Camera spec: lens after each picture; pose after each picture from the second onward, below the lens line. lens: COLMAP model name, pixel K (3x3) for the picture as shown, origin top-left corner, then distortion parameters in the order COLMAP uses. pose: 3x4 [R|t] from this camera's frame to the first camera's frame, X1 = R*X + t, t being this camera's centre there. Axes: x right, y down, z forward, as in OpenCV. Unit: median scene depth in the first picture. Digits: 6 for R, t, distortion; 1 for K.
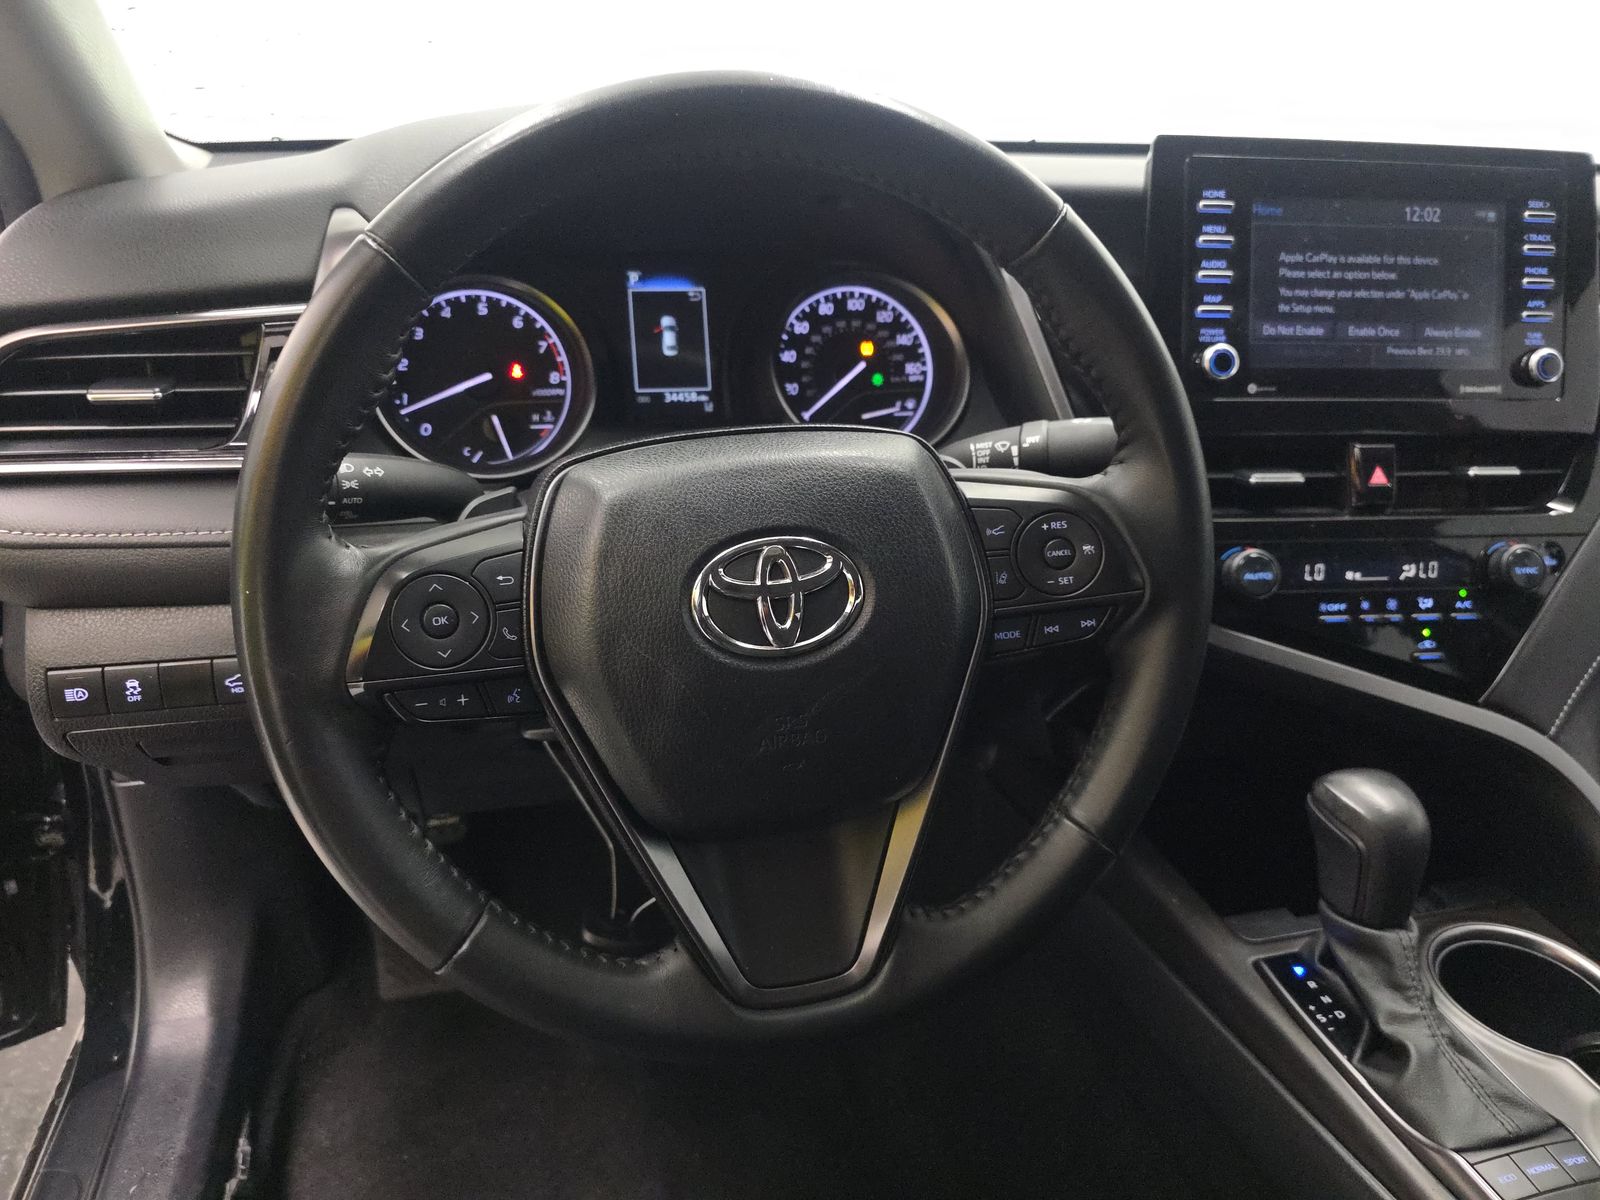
lens RADIAL K [[1099.9, 0, 799.9], [0, 1099.9, 604.4], [0, 0, 1]] dist [0.022785, -0.003721]
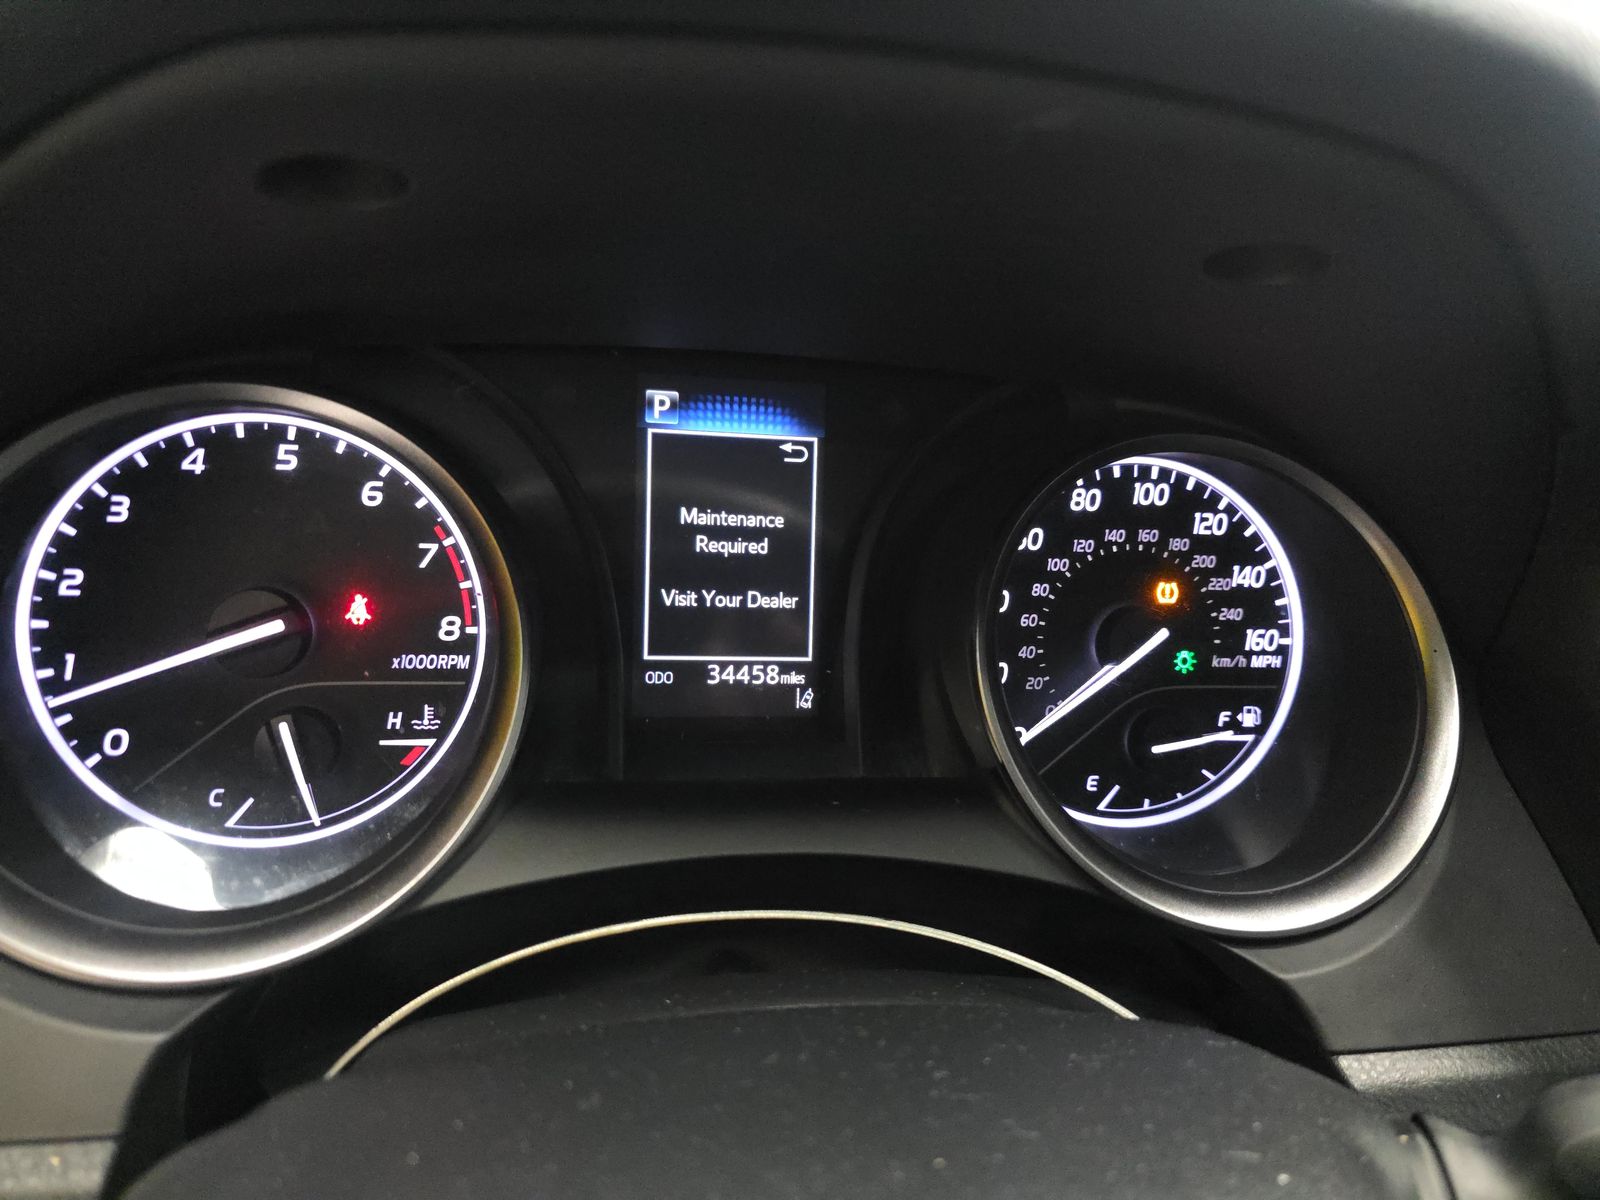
lens RADIAL K [[1099.9, 0, 797.6], [0, 1099.9, 602.1], [0, 0, 1]] dist [0.022785, -0.003721]
pose [[0.996695, 0.077946, -0.022872, -0.079042], [-0.079246, 0.994873, -0.062834, -0.191483], [0.017857, 0.064439, 0.997762, 0.560791]]
